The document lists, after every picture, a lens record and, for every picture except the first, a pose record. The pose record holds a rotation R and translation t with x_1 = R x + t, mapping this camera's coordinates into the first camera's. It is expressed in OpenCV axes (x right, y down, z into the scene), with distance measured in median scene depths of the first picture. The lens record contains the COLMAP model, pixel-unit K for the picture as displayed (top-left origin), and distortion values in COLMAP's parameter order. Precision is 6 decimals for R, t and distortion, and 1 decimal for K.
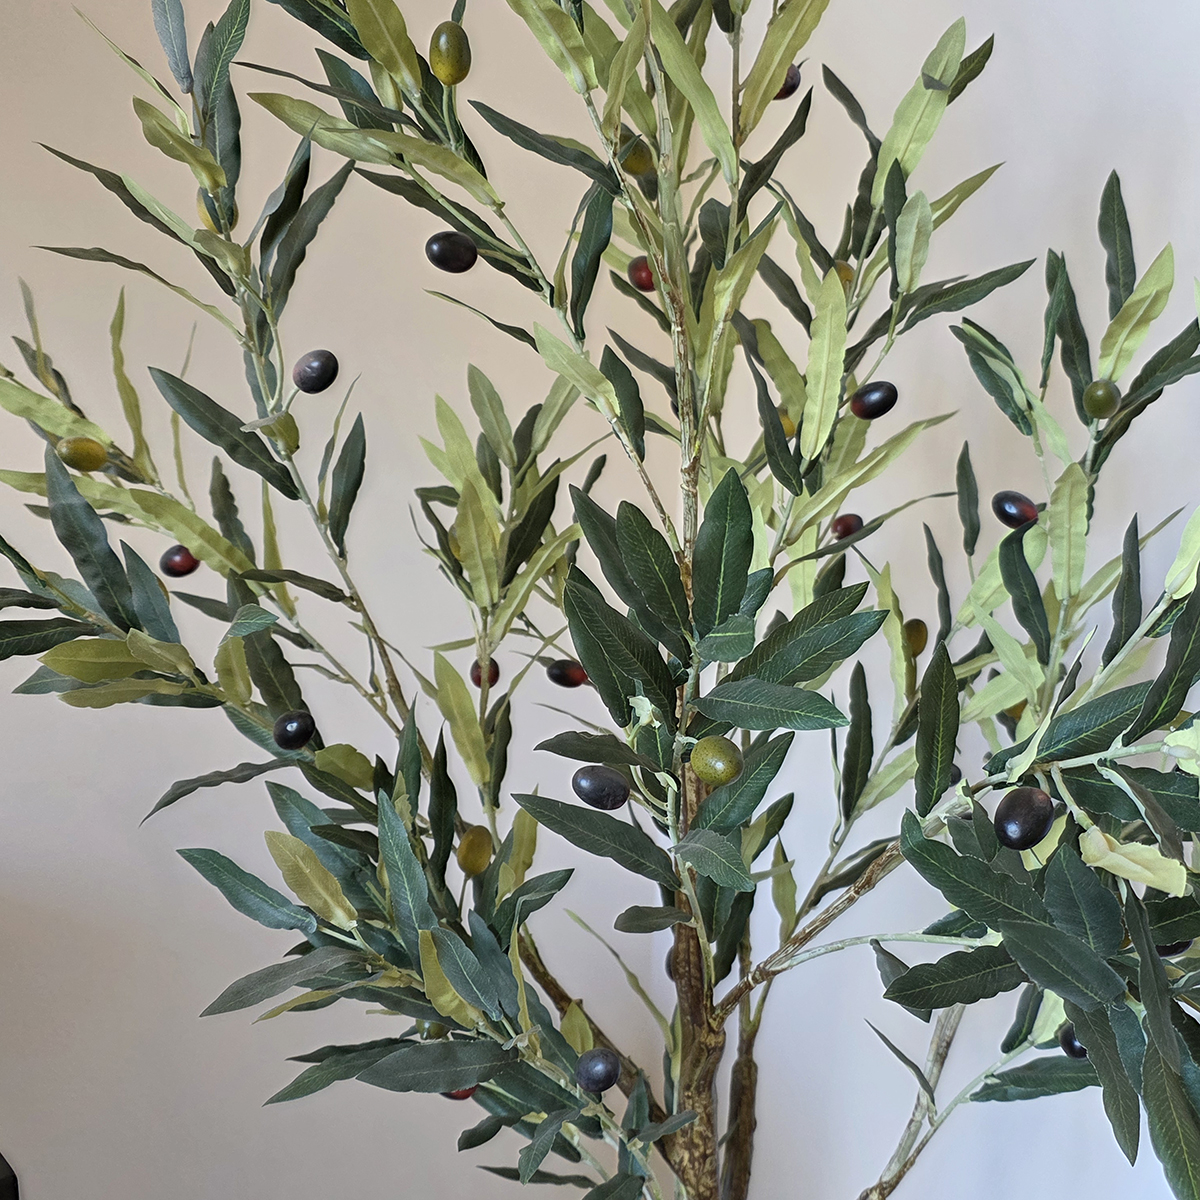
lens RADIAL K [[1525.5, 0, 600.0], [0, 1525.5, 600.0], [0, 0, 1]] dist [0.016780, -0.001213]
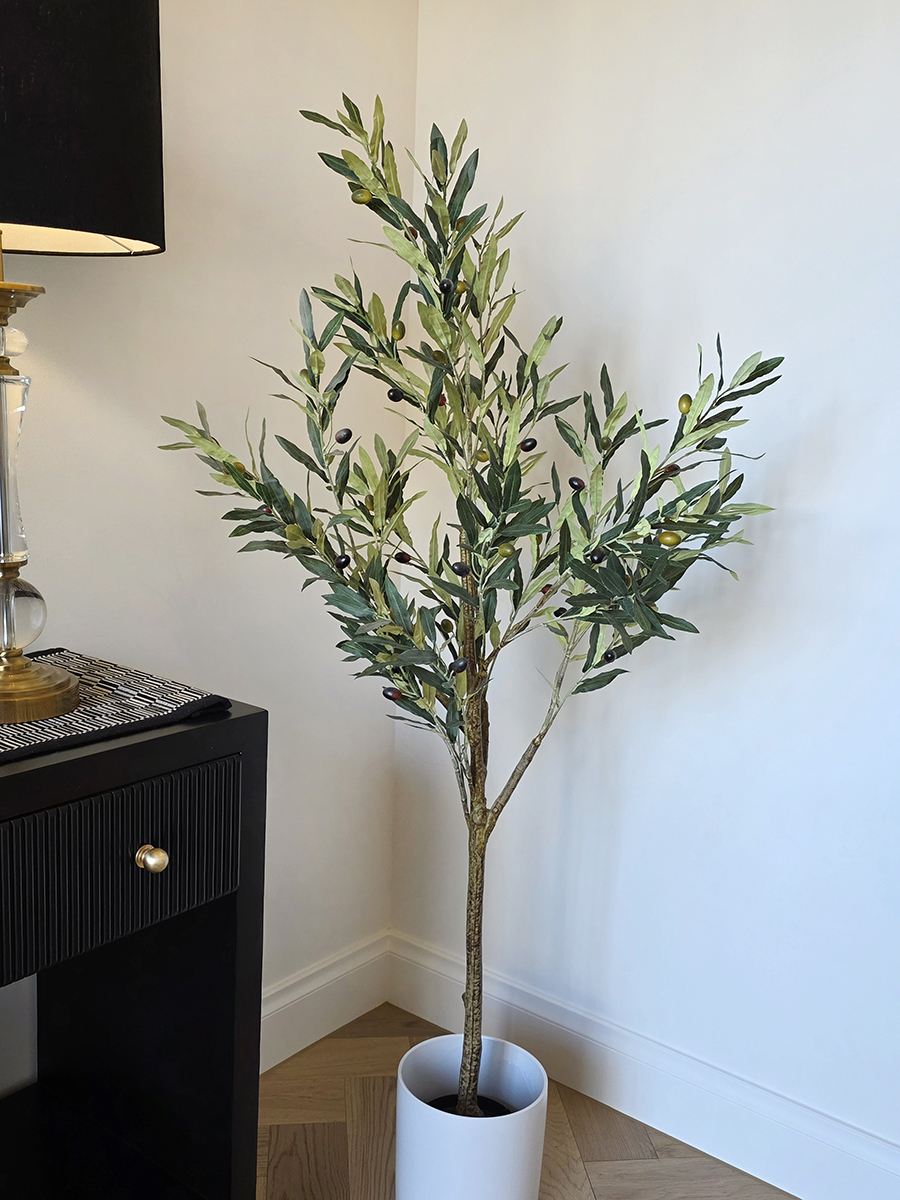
lens RADIAL K [[1134.7, 0, 450.0], [0, 1134.7, 600.0], [0, 0, 1]] dist [-0.004995, -0.000778]
pose [[0.976352, -0.040831, 0.212298, -0.421334], [0.045435, 0.998825, -0.016848, 0.185285], [-0.211361, 0.026096, 0.977060, -1.017177]]
